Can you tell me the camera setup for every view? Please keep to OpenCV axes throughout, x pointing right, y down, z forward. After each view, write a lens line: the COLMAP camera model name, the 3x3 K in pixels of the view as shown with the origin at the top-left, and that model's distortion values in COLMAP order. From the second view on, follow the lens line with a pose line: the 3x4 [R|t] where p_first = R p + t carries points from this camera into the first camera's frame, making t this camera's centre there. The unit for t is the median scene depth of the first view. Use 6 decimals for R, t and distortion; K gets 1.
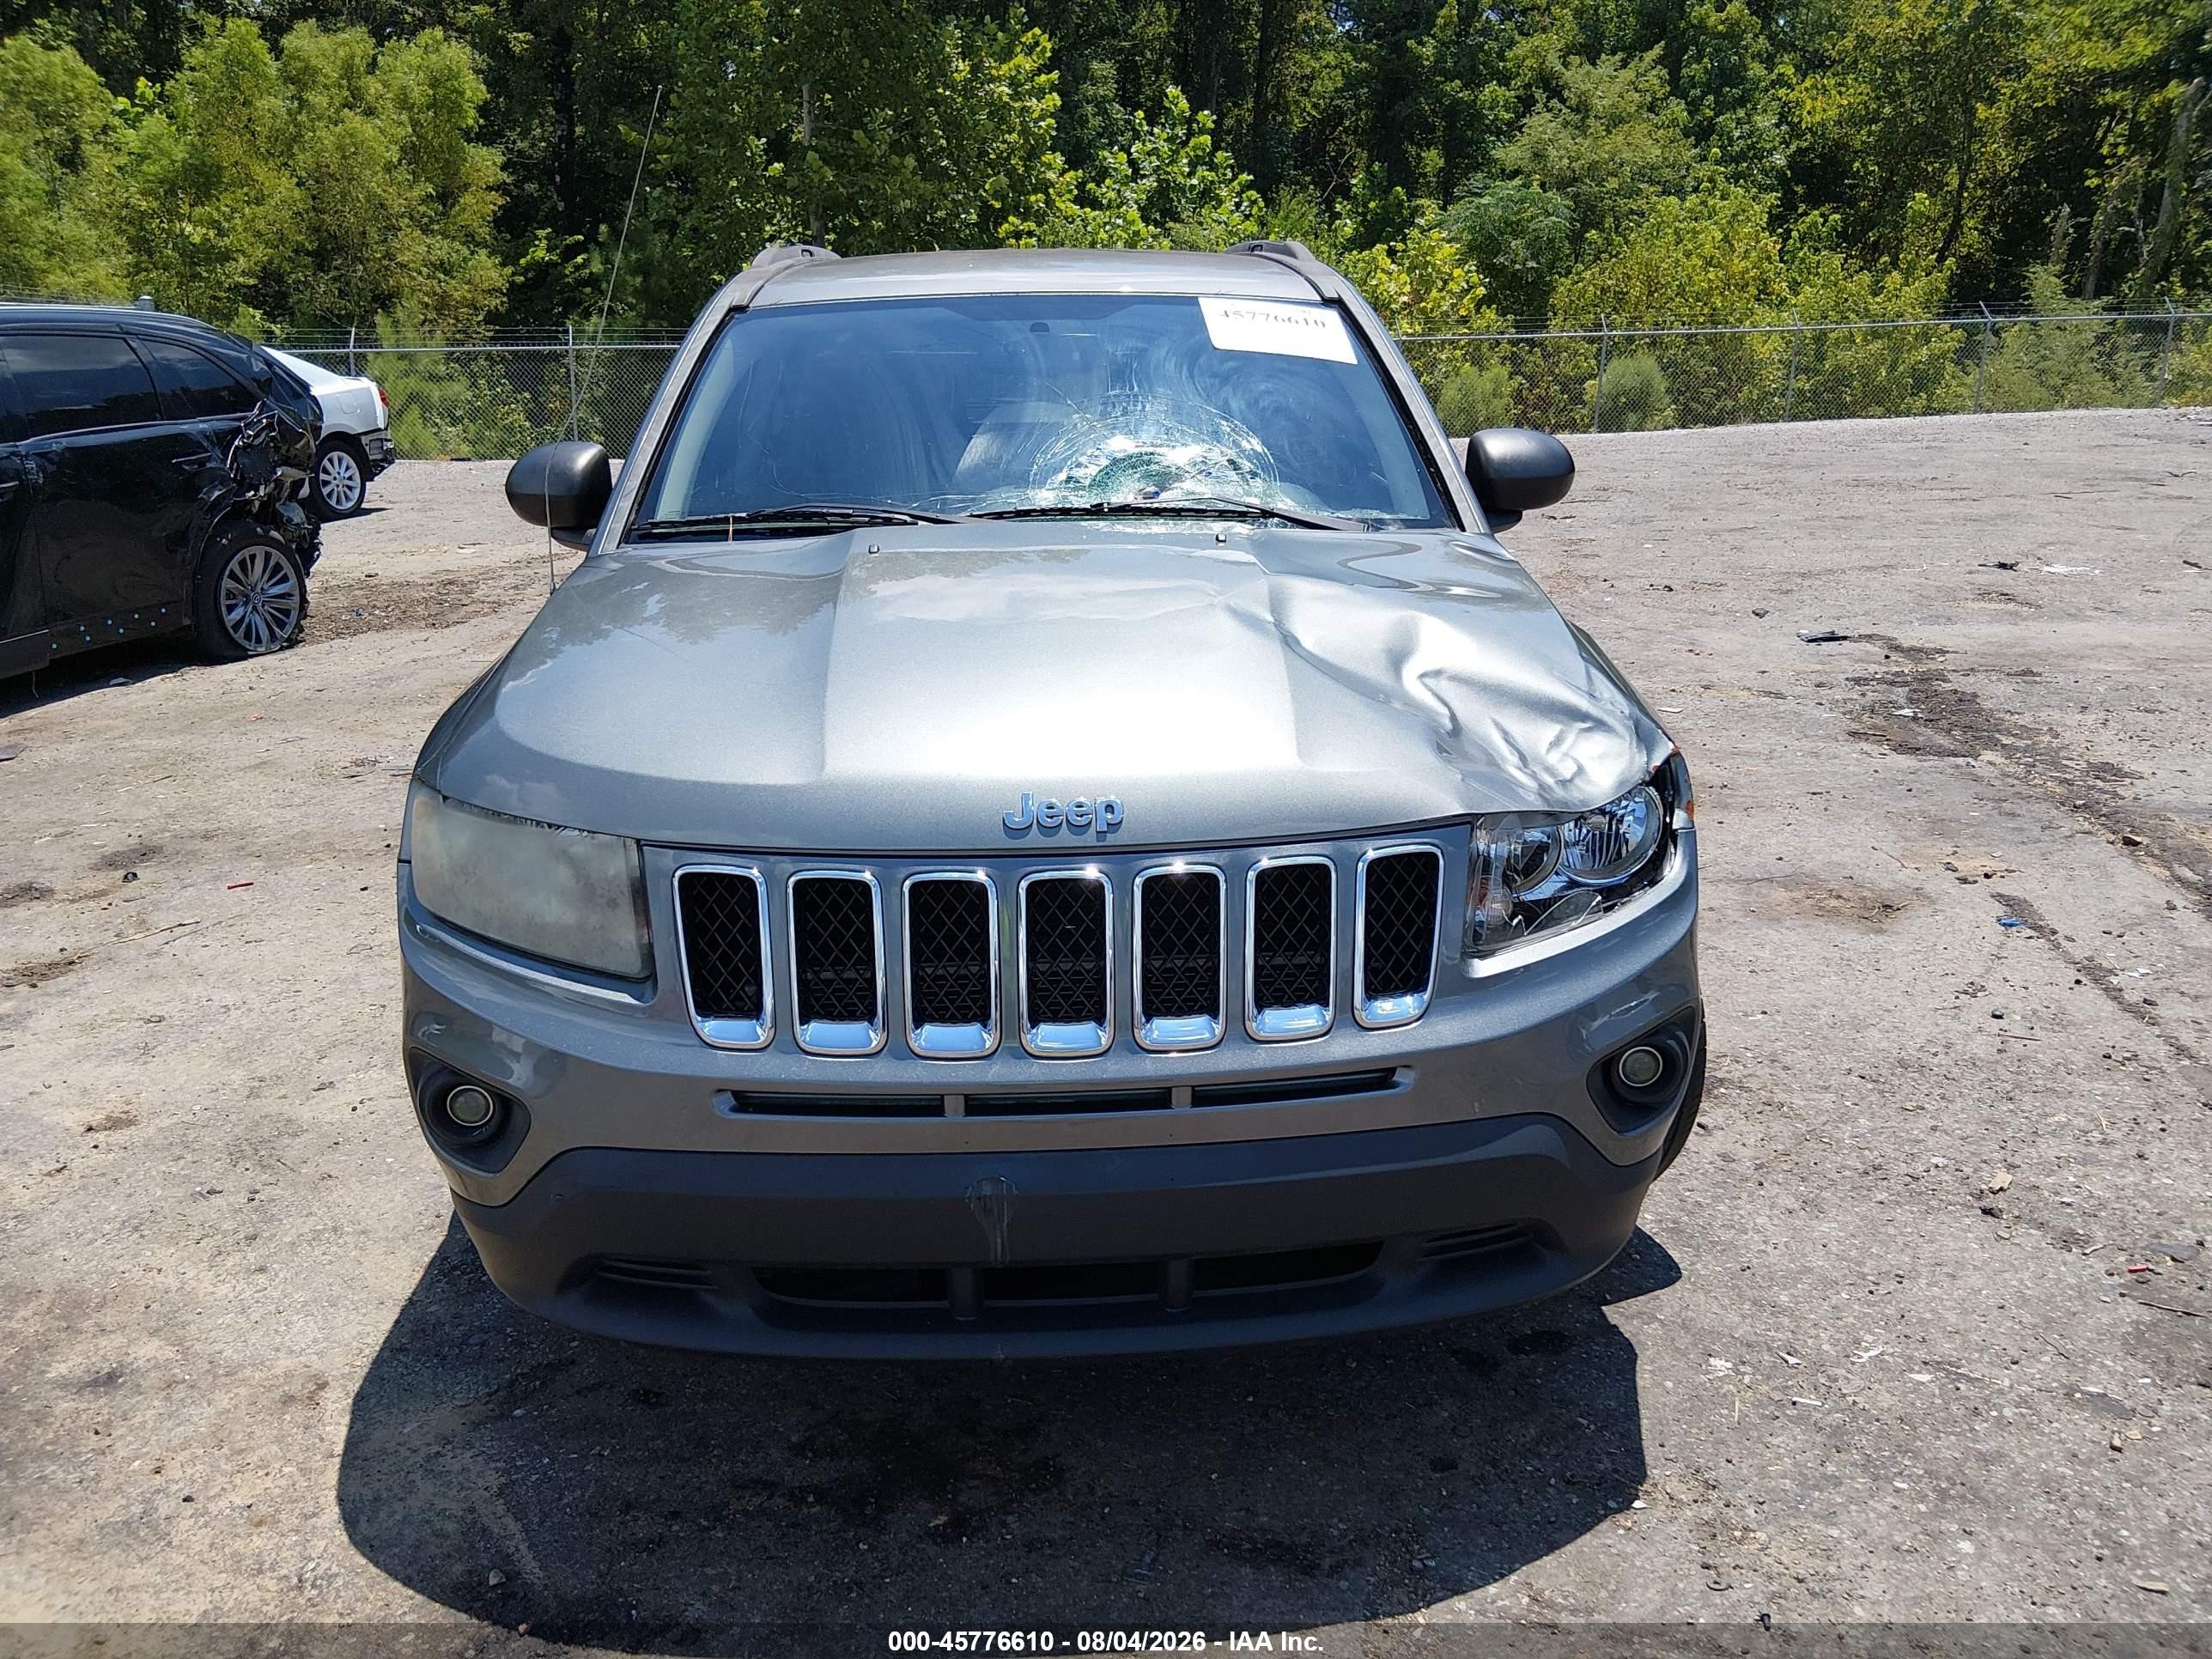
lens RADIAL K [[1682.3, 0, 1106.8], [0, 1682.3, 871.4], [0, 0, 1]] dist [0.038275, -0.088232]
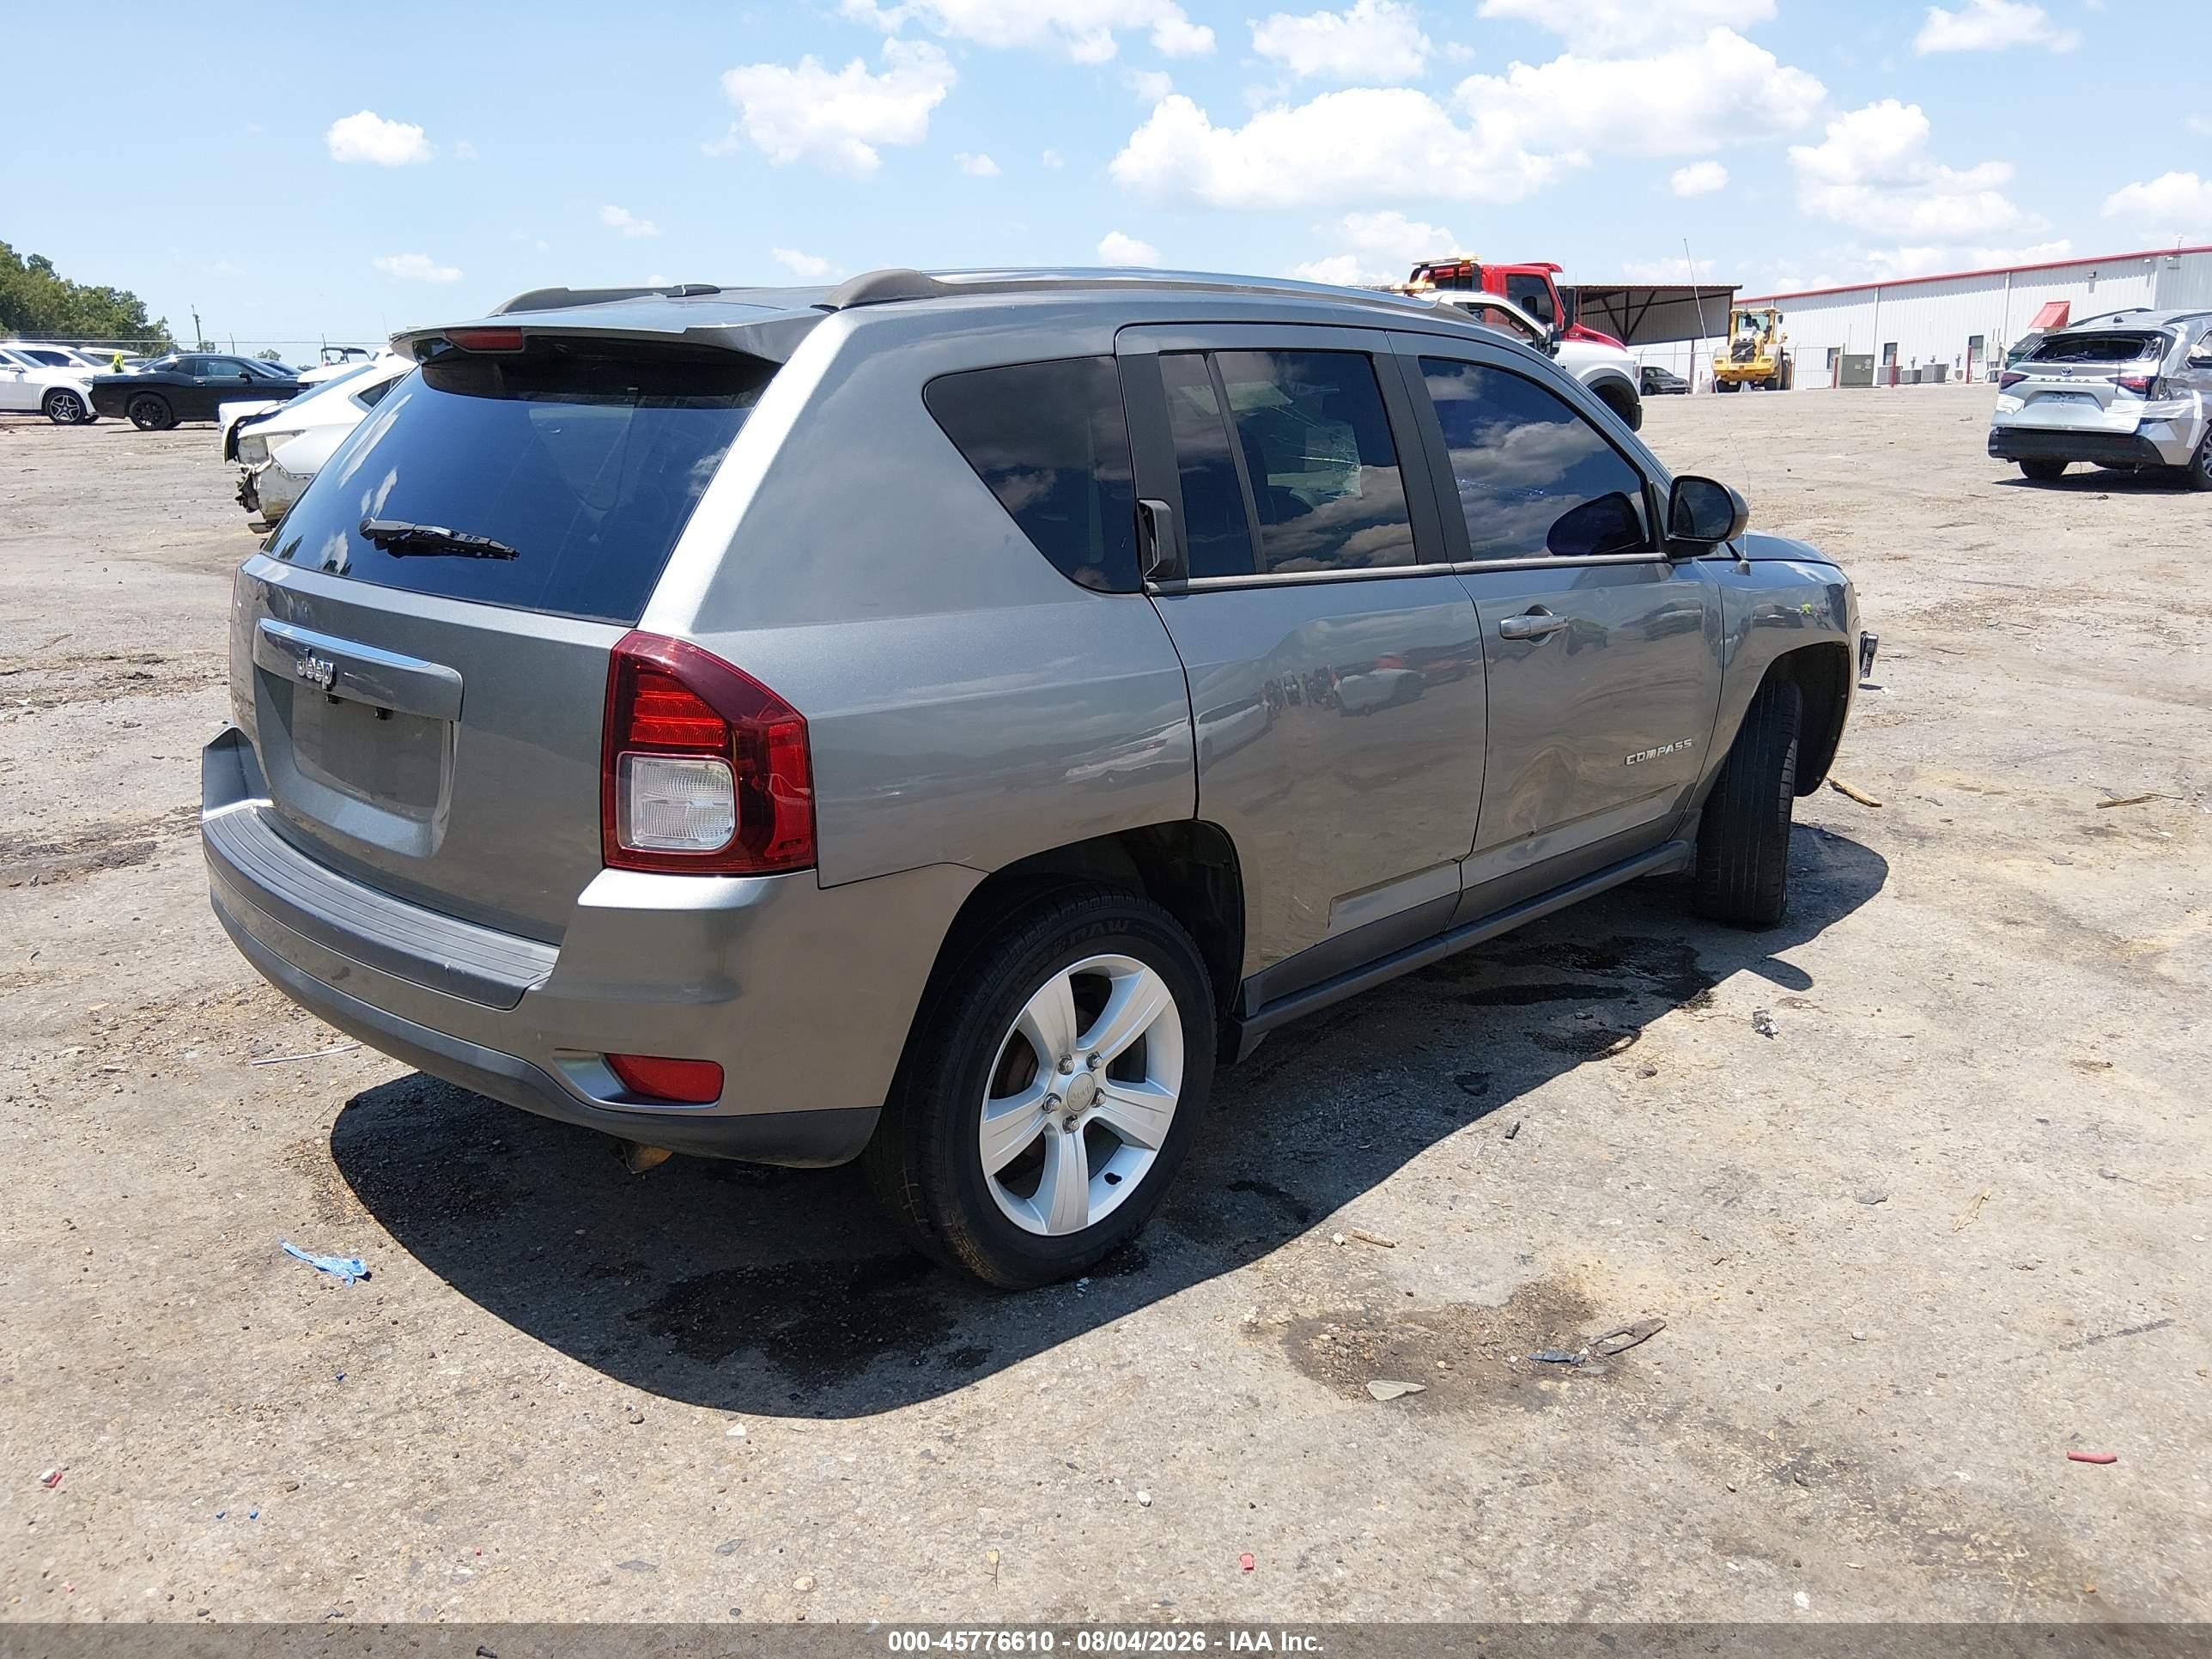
lens RADIAL K [[1682.3, 0, 1118.9], [0, 1682.3, 839.4], [0, 0, 1]] dist [0.038275, -0.088232]
pose [[-0.684982, -0.181059, 0.705704, -1.252078], [0.228121, 0.866621, 0.443767, -0.876937], [-0.691926, 0.464958, -0.552316, 2.750780]]
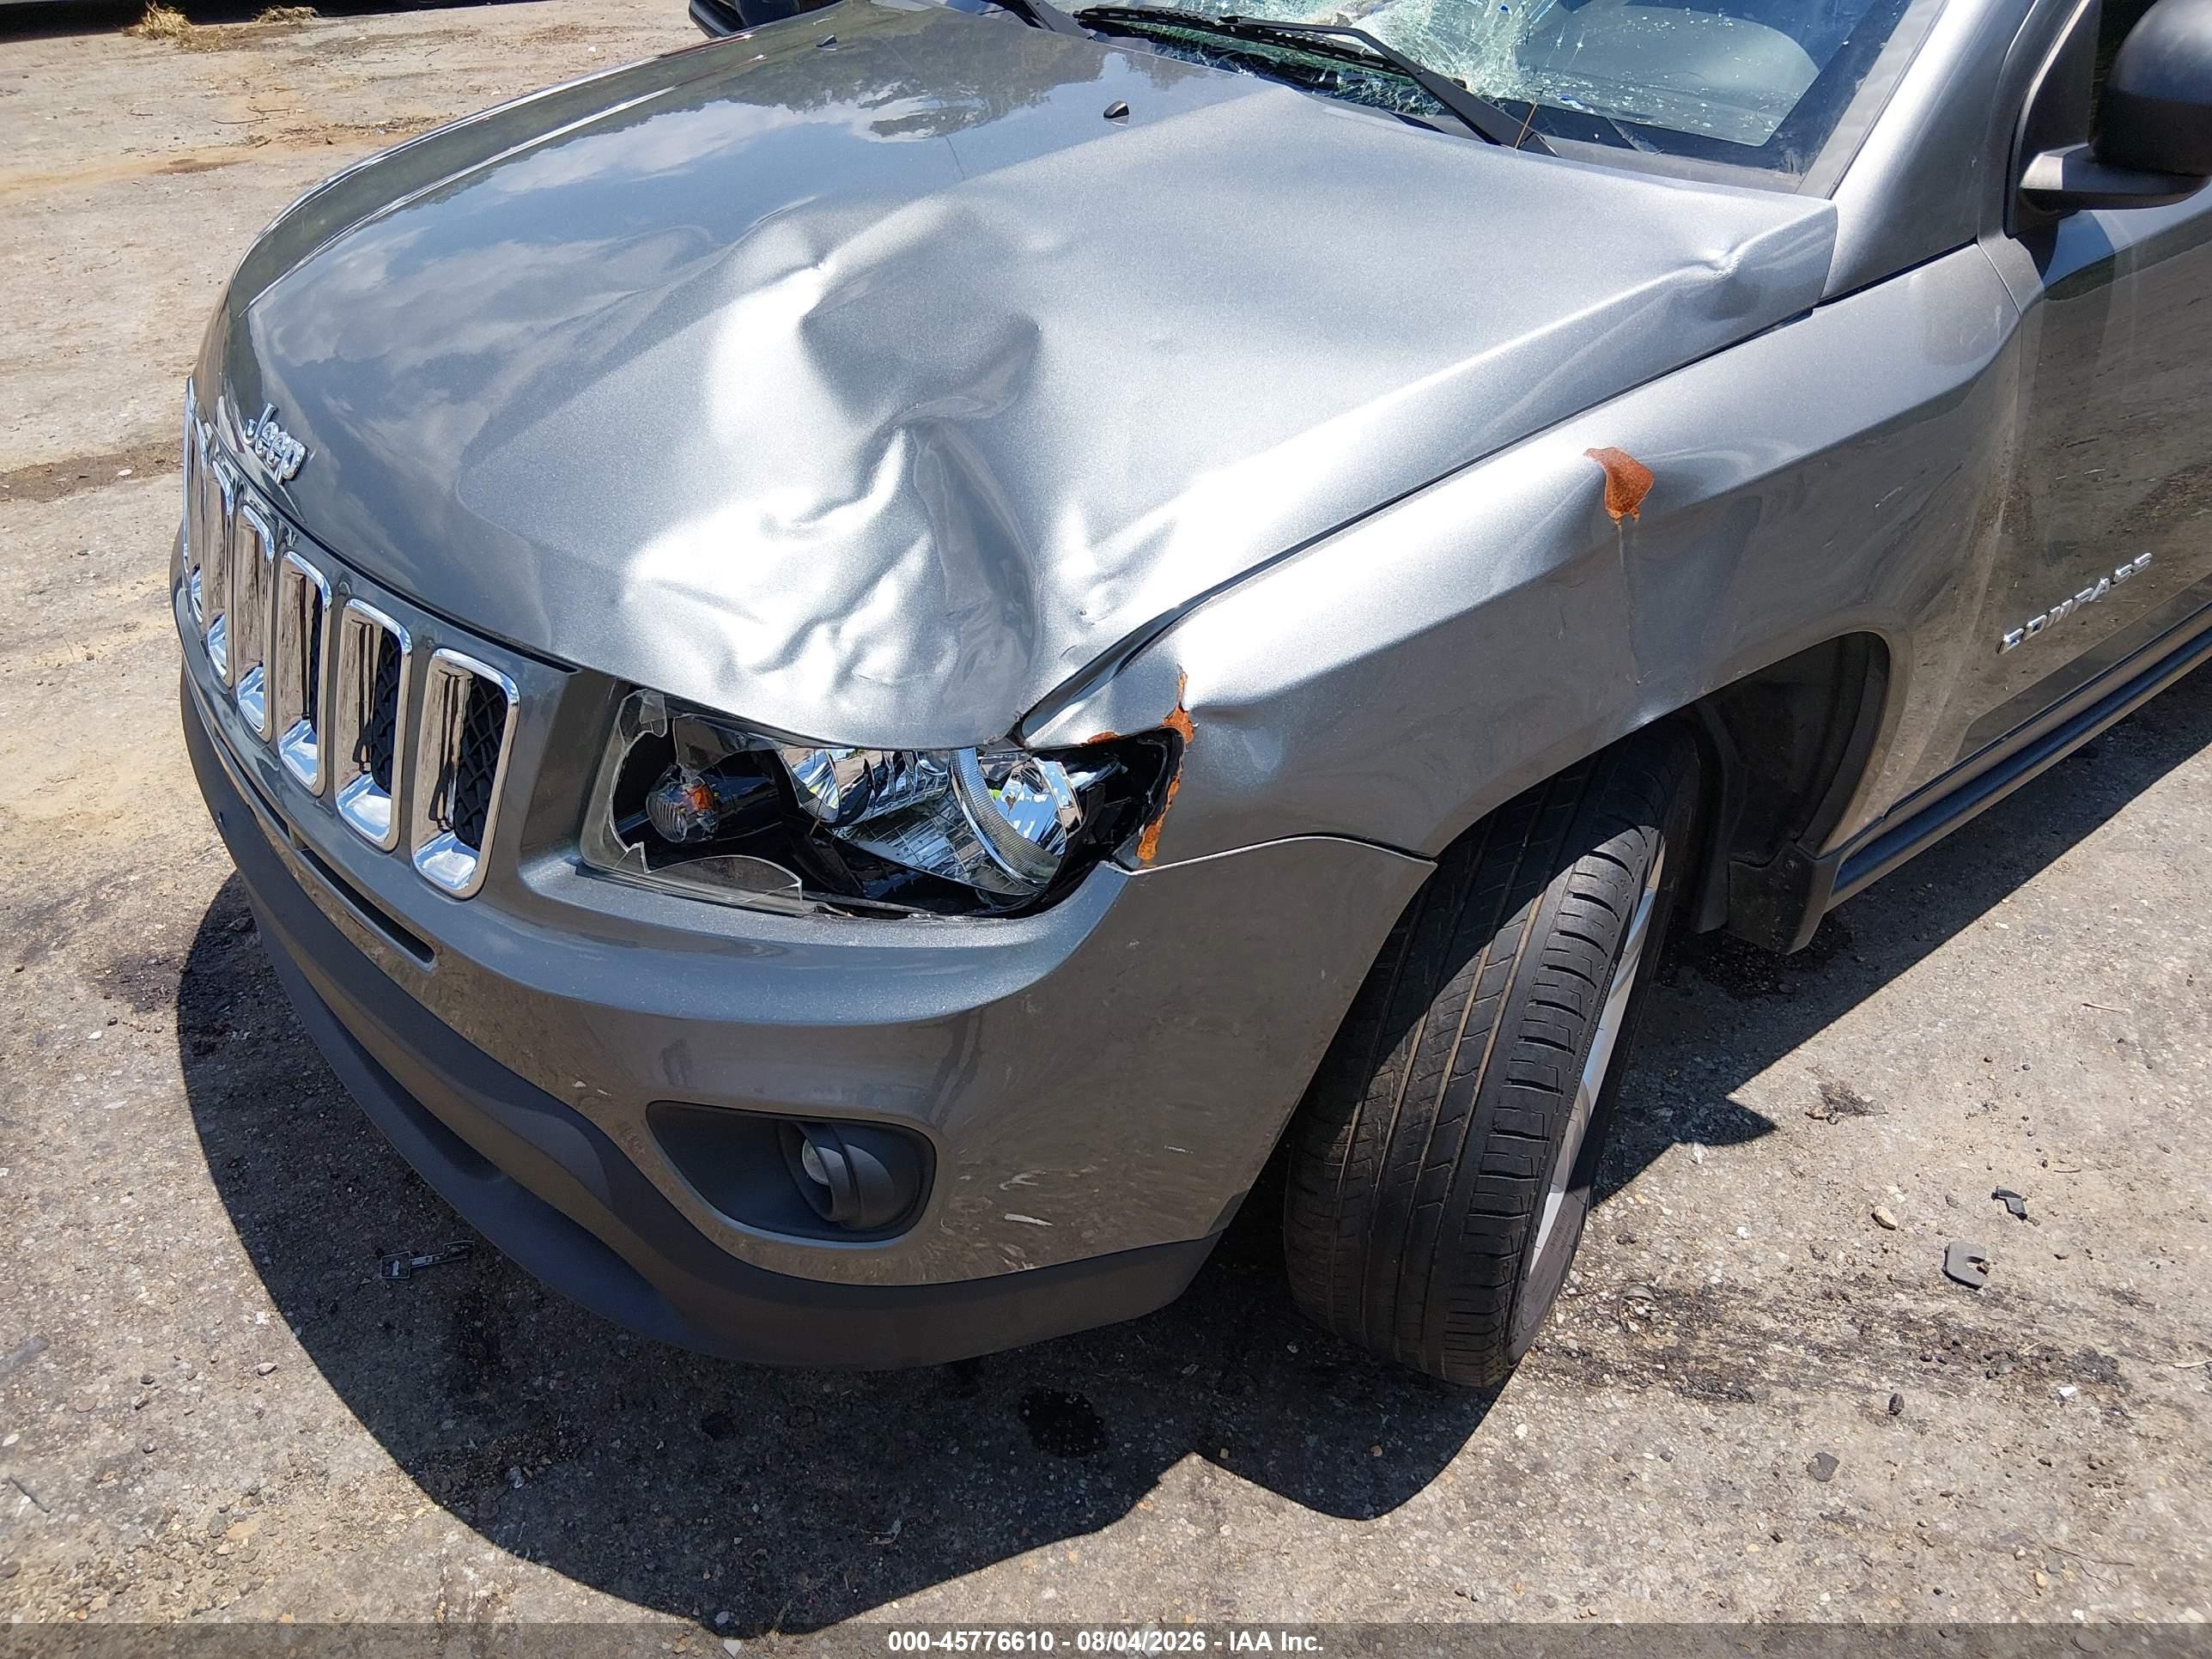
lens RADIAL K [[1682.3, 0, 1095.7], [0, 1682.3, 836.0], [0, 0, 1]] dist [0.038275, -0.088232]
pose [[0.576363, 0.472101, -0.667028, 0.622101], [-0.242949, 0.878327, 0.411726, -0.225509], [0.780244, -0.075250, 0.620932, 0.606230]]
